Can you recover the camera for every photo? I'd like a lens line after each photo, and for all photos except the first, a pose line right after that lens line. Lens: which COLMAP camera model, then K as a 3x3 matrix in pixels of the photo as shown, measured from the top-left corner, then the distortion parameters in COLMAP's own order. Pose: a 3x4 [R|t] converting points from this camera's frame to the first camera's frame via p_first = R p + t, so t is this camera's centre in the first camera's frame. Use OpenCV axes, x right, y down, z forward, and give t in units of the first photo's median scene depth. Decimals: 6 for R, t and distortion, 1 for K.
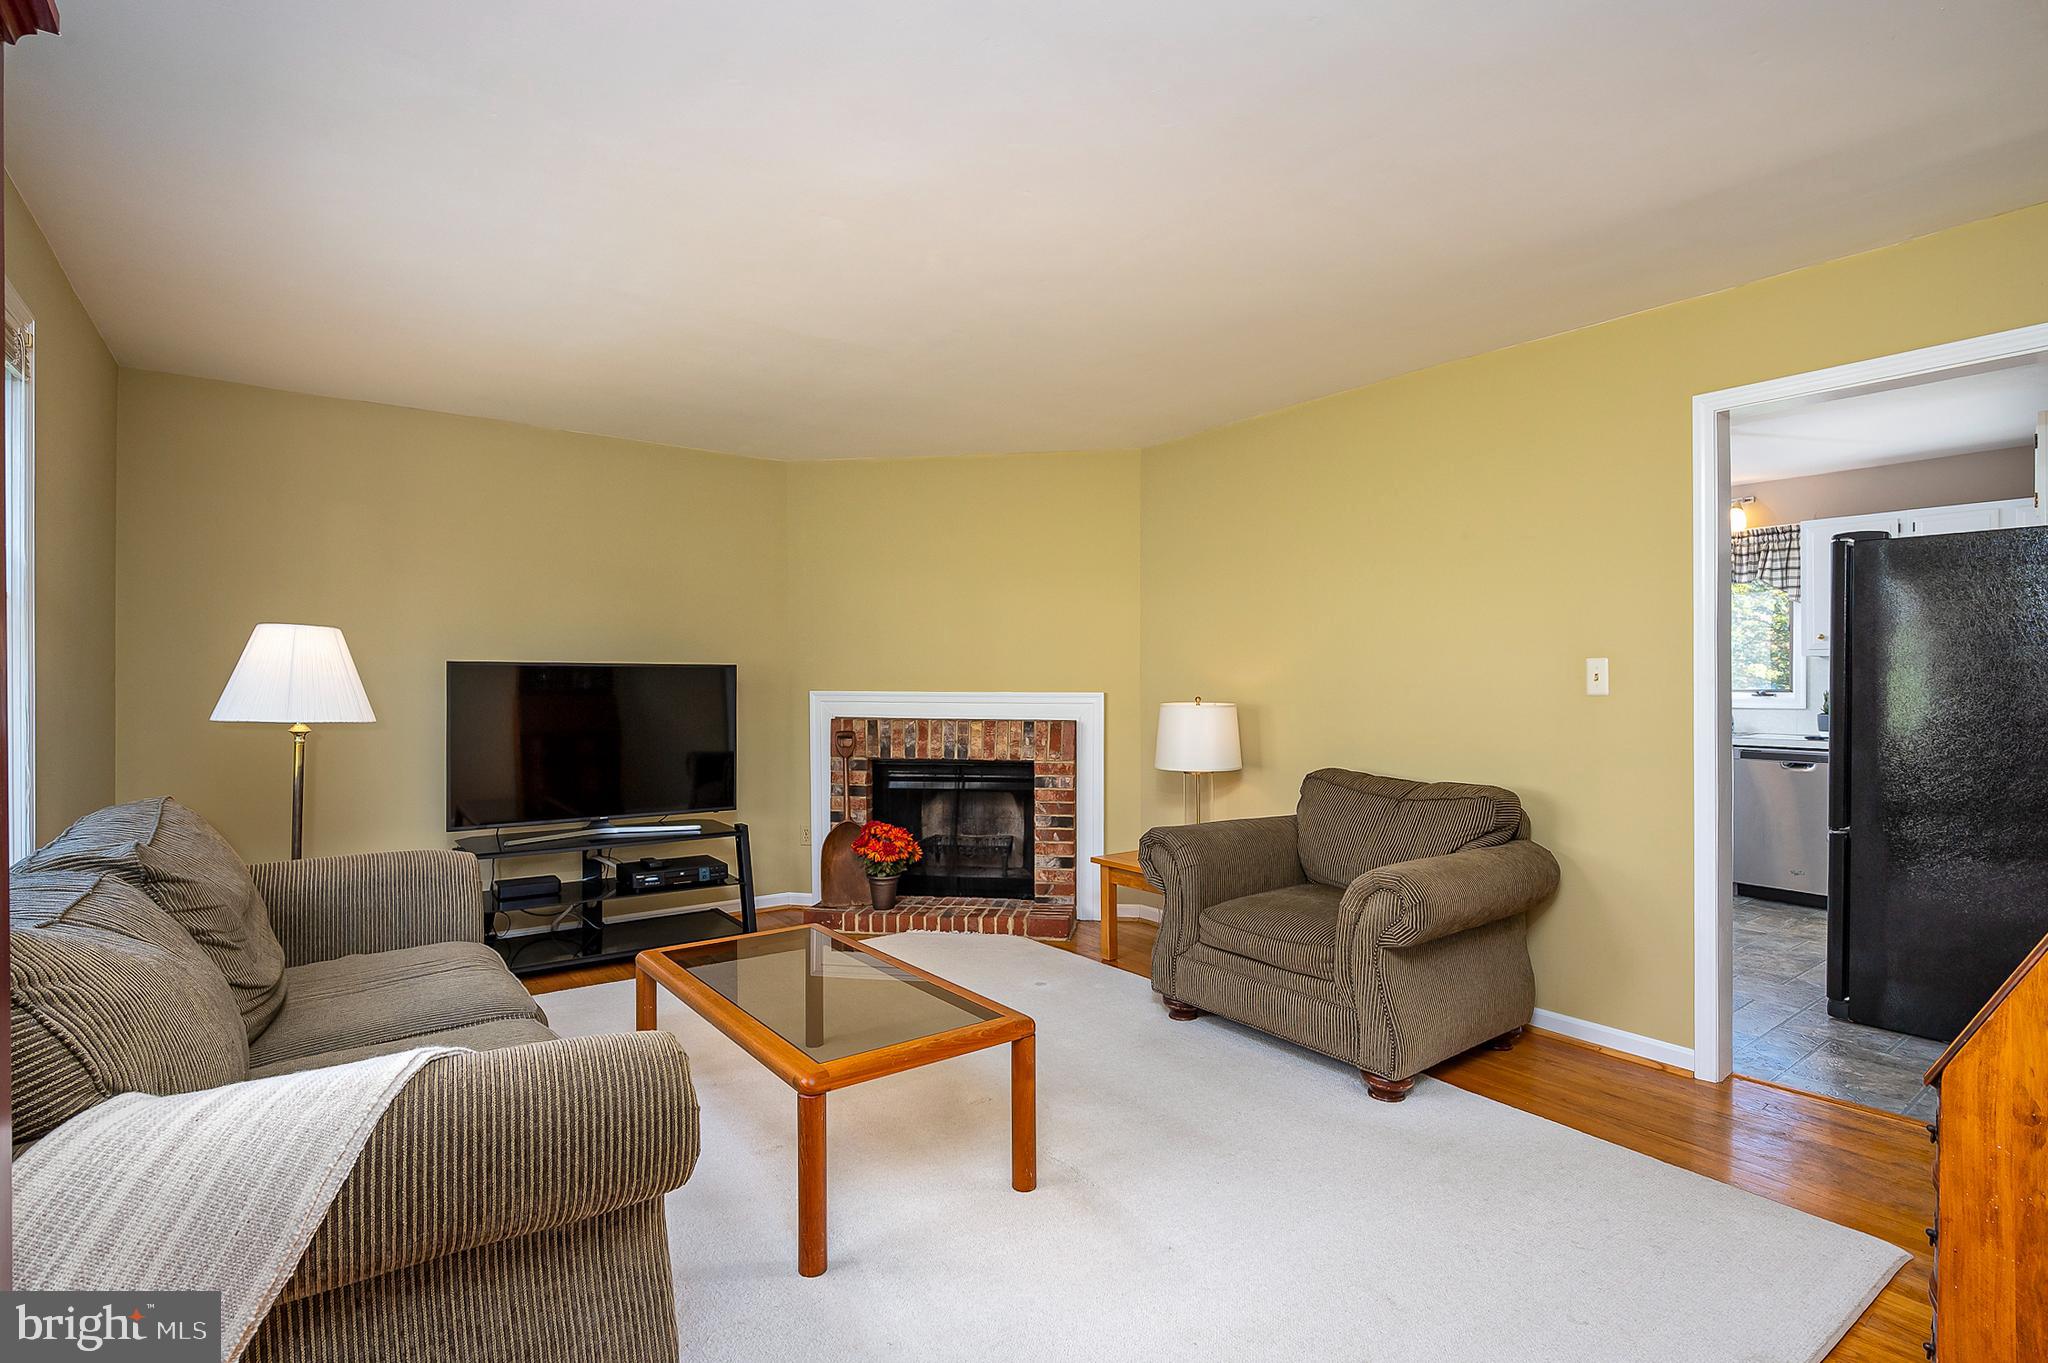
lens RADIAL K [[974.7, 0, 1024.0], [0, 974.7, 681.5], [0, 0, 1]] dist [0.000902, 0.000142]
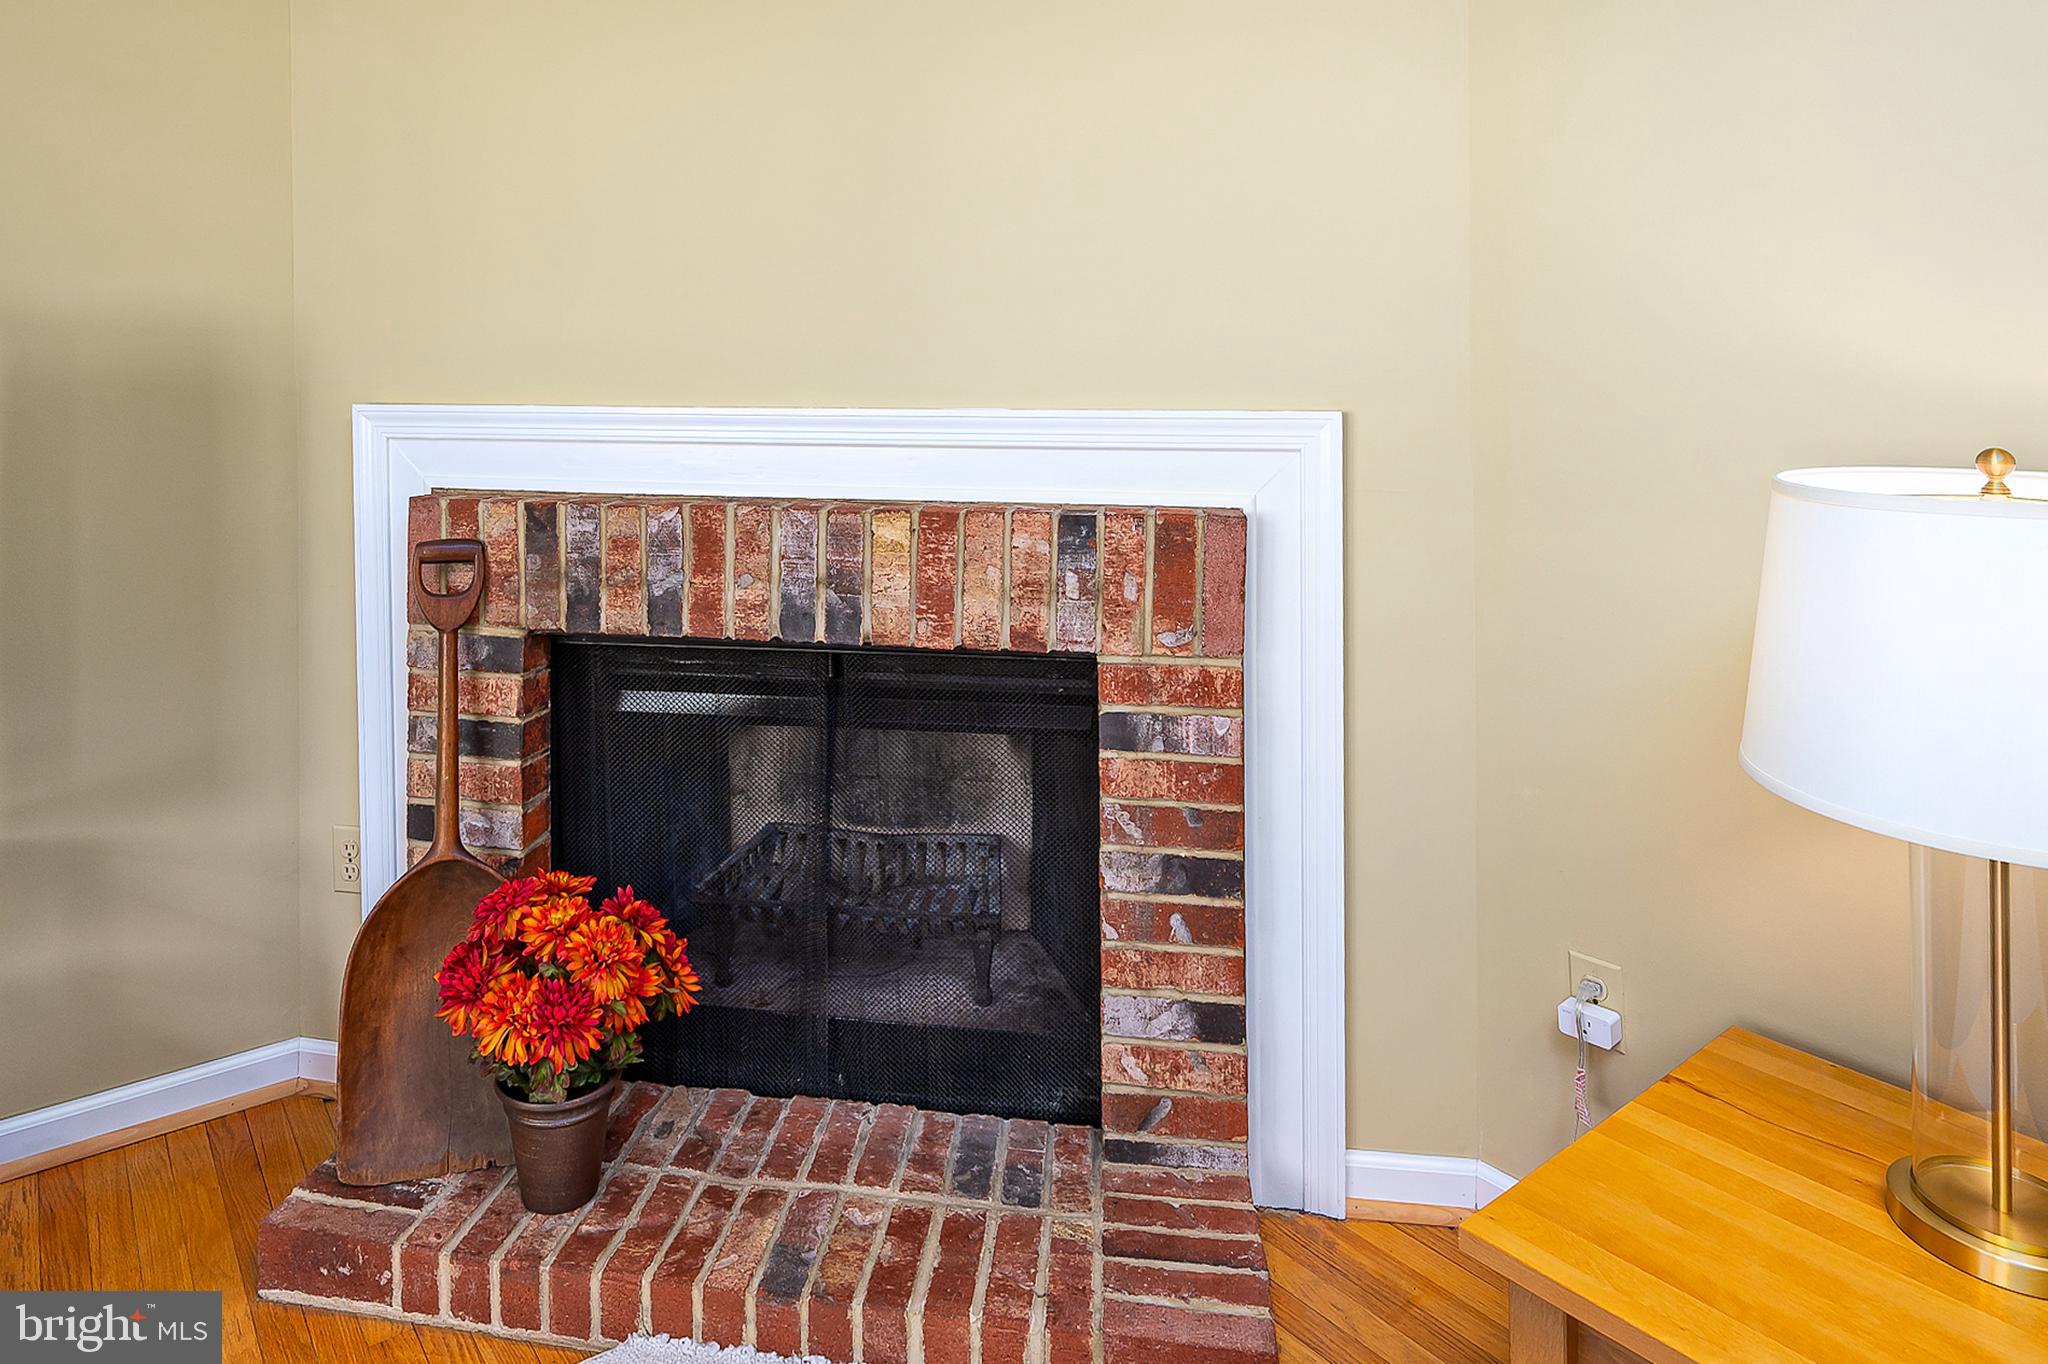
lens RADIAL K [[1280.8, 0, 921.3], [0, 1280.8, 373.1], [0, 0, 1]] dist [0.000810, 0.000694]
pose [[0.999902, -0.004567, -0.013224, -0.035149], [0.004636, 0.999976, 0.005230, -0.001731], [0.013200, -0.005291, 0.999899, 0.632293]]
